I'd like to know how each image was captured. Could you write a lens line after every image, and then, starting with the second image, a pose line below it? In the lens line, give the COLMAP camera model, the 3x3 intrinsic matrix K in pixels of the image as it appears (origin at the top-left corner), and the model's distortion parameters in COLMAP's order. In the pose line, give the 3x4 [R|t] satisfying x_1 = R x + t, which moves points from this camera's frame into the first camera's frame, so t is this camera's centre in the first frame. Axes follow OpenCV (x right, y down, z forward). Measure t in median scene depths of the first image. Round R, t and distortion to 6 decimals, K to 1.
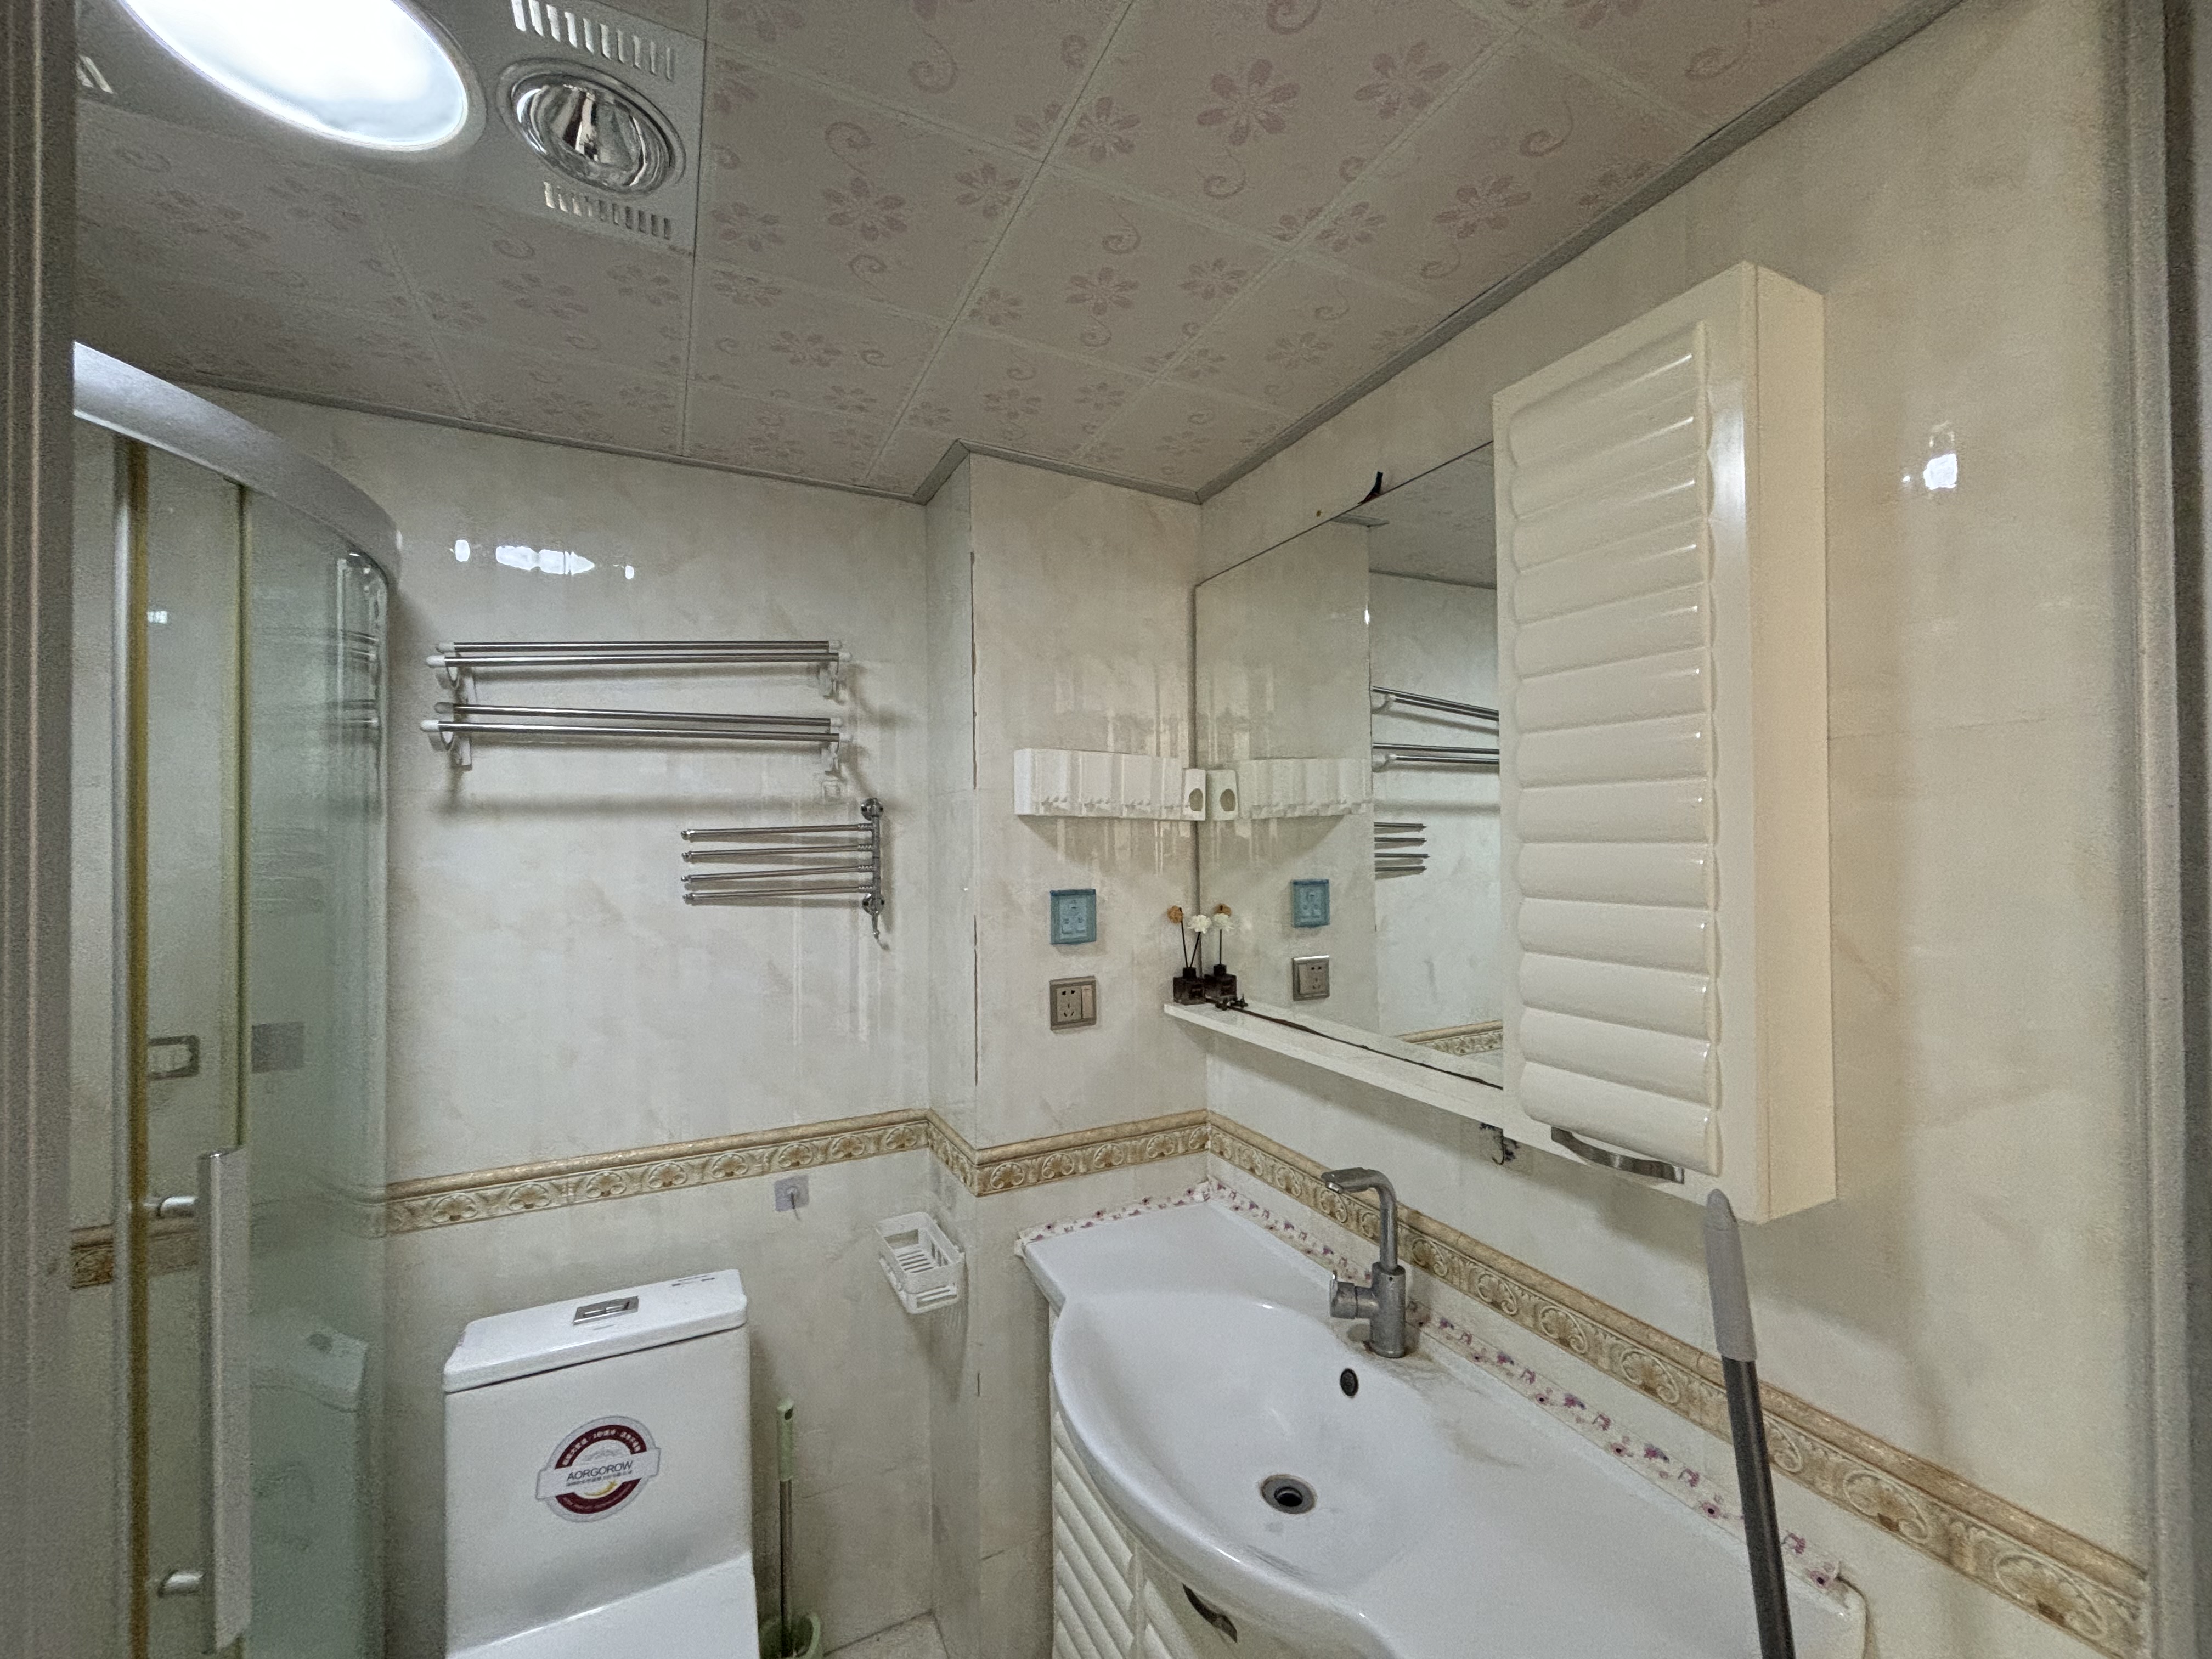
lens RADIAL K [[884.4, 0, 1112.9], [0, 884.4, 826.0], [0, 0, 1]] dist [-0.015337, -0.001214]
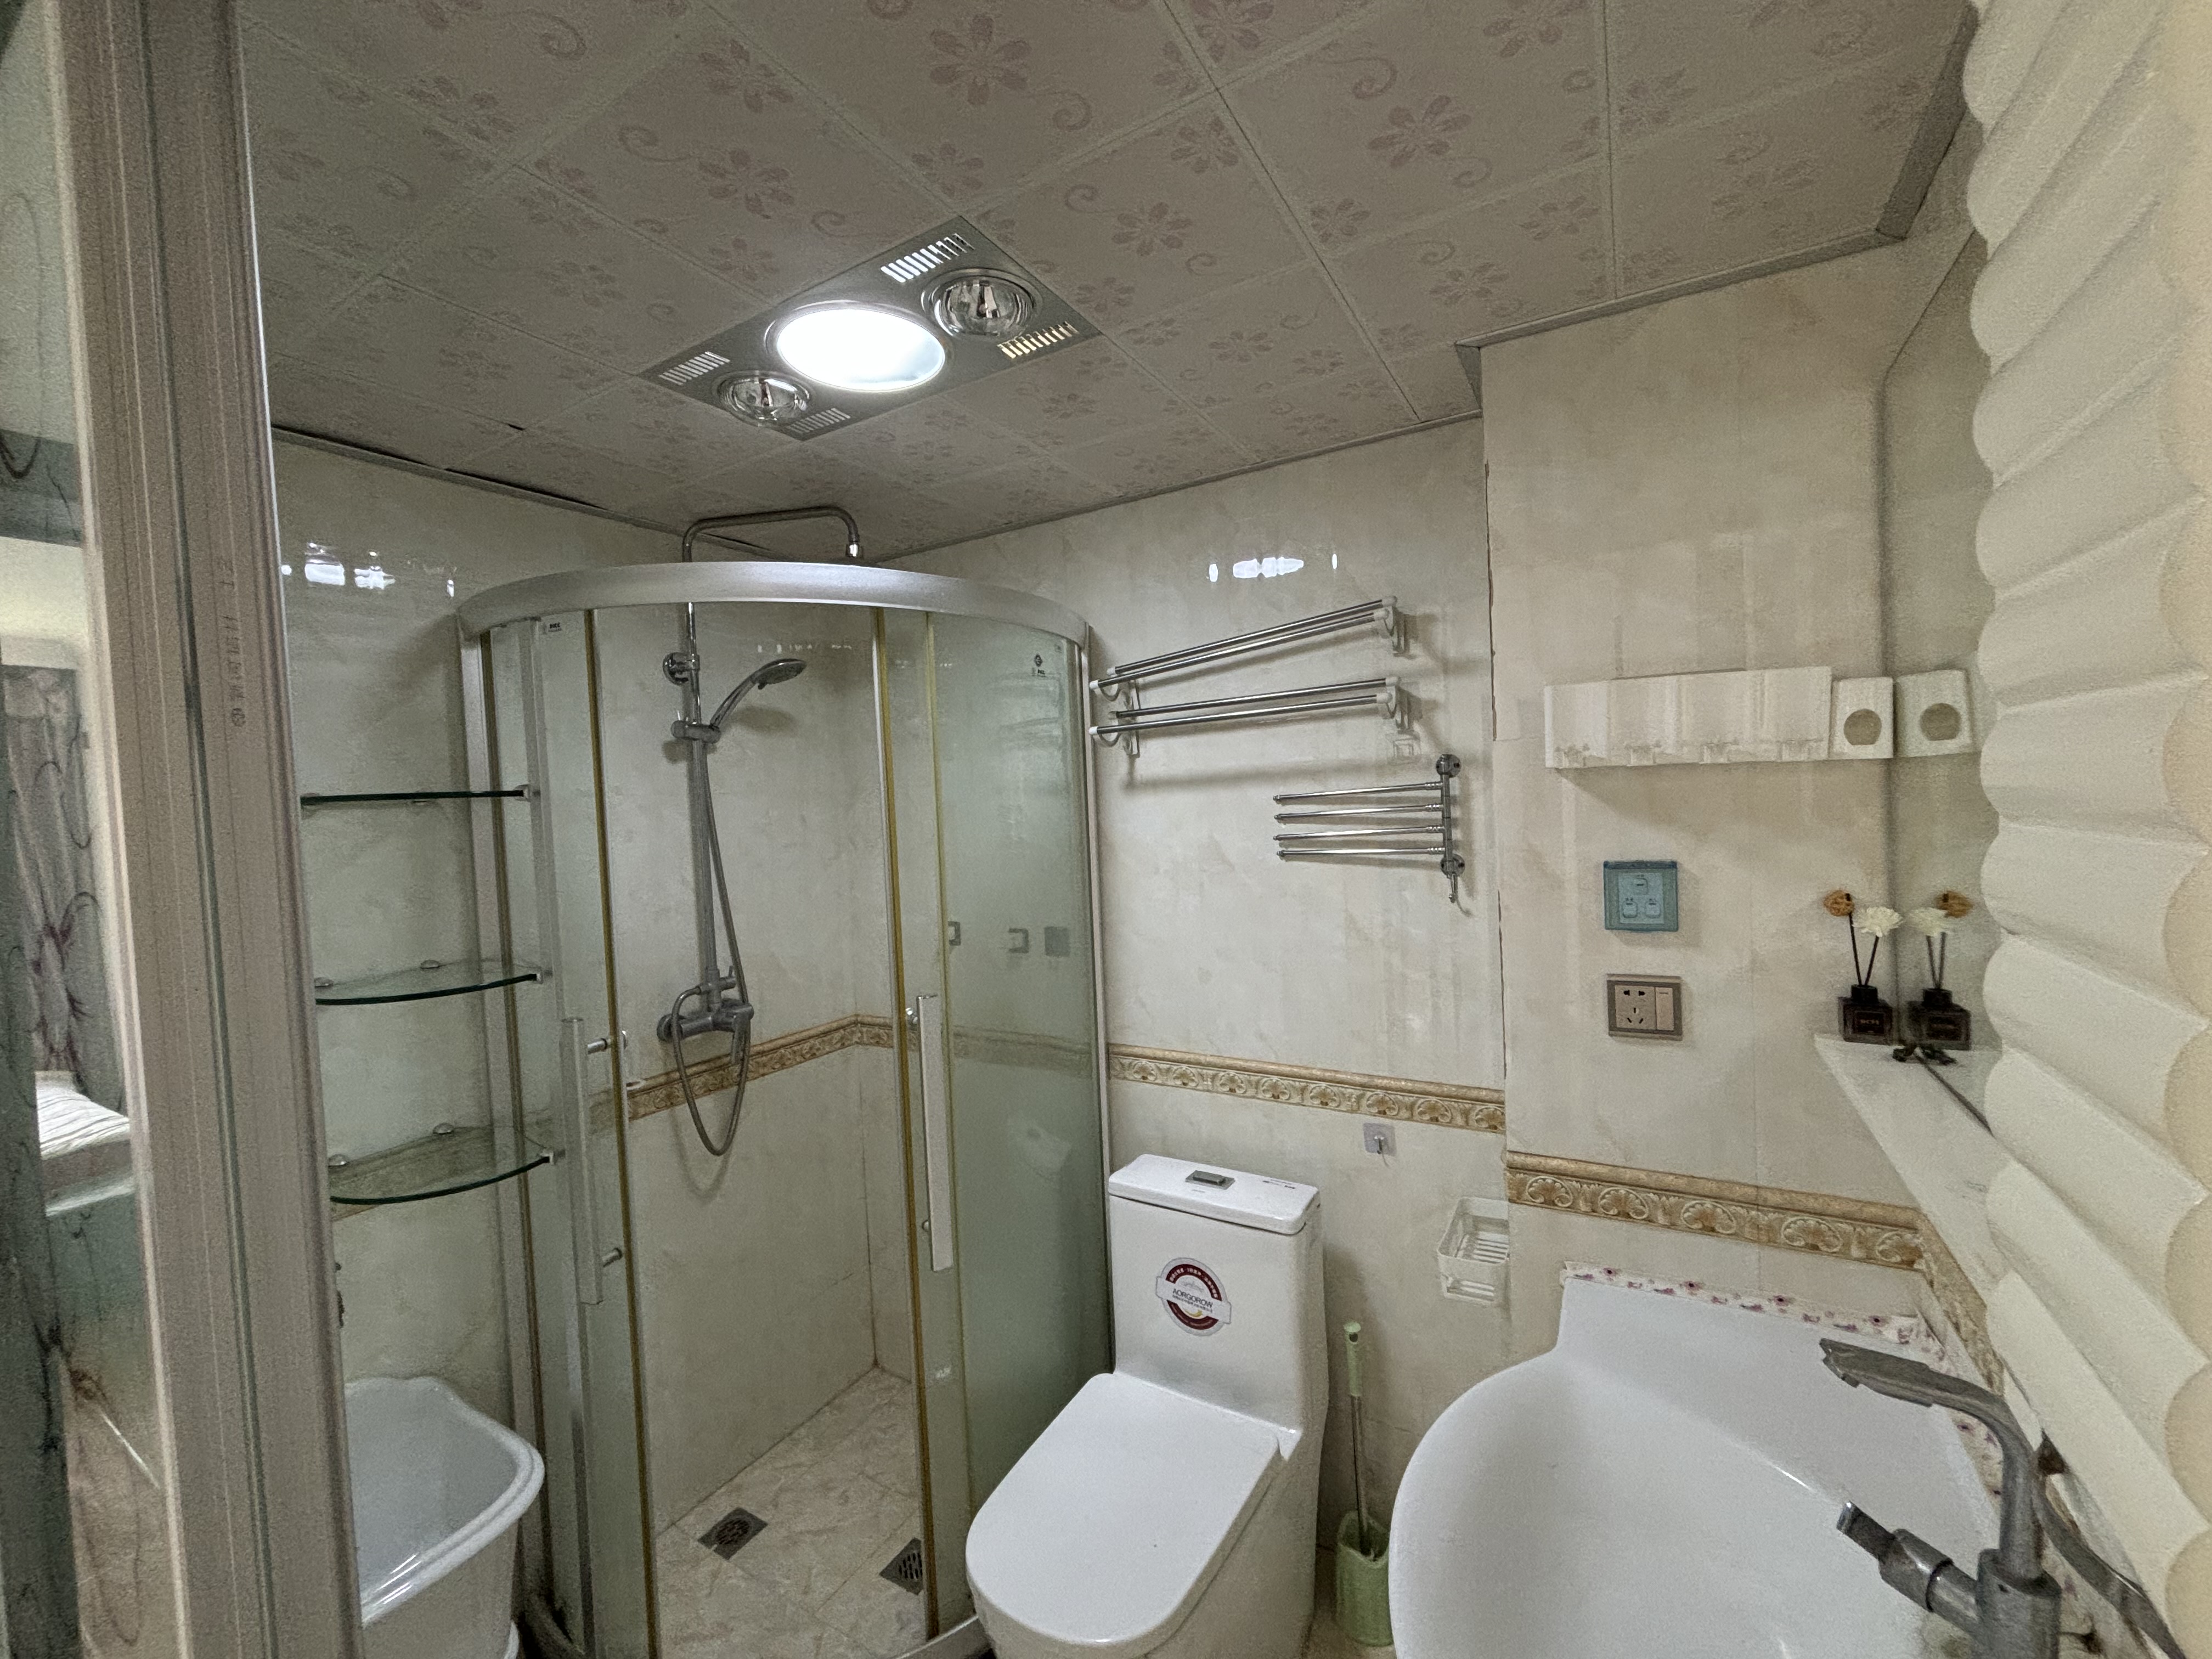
lens RADIAL K [[884.4, 0, 1108.3], [0, 884.4, 825.0], [0, 0, 1]] dist [-0.015337, -0.001214]
pose [[0.523586, 0.007107, -0.851943, 0.365527], [0.054995, 0.997598, 0.042121, -0.016965], [0.850196, -0.068906, 0.521938, 0.210114]]
